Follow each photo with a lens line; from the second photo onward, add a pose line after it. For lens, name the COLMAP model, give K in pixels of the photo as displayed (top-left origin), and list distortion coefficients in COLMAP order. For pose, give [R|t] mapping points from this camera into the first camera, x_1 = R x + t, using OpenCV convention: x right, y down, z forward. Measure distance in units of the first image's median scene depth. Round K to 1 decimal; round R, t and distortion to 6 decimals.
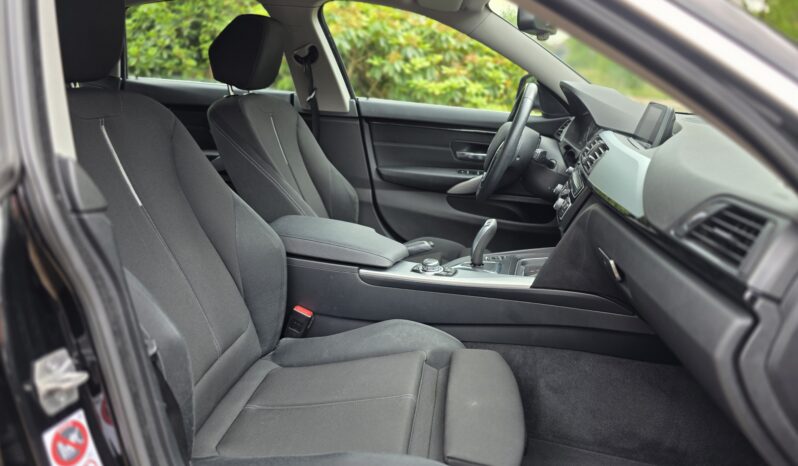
lens RADIAL K [[544.3, 0, 396.6], [0, 544.3, 217.7], [0, 0, 1]] dist [0.061645, -0.064020]
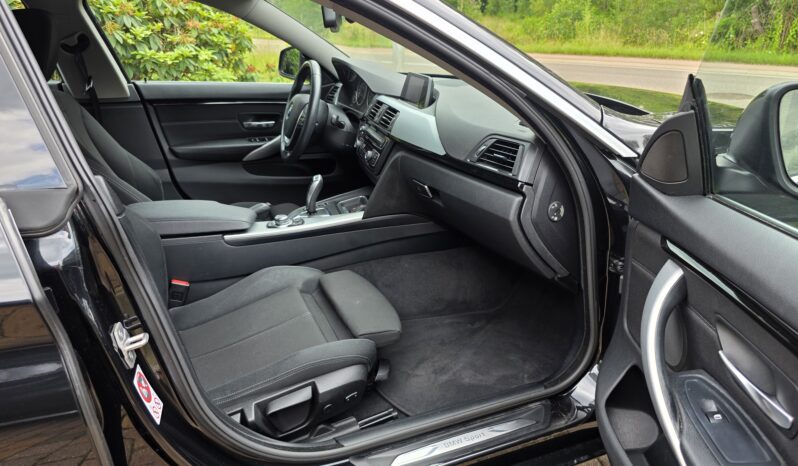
lens RADIAL K [[544.3, 0, 396.6], [0, 544.3, 217.7], [0, 0, 1]] dist [0.061645, -0.064020]
pose [[0.858453, -0.208667, 0.468527, -0.252518], [0.170490, 0.977648, 0.123036, -0.021870], [-0.483728, -0.025741, 0.874840, -0.182745]]
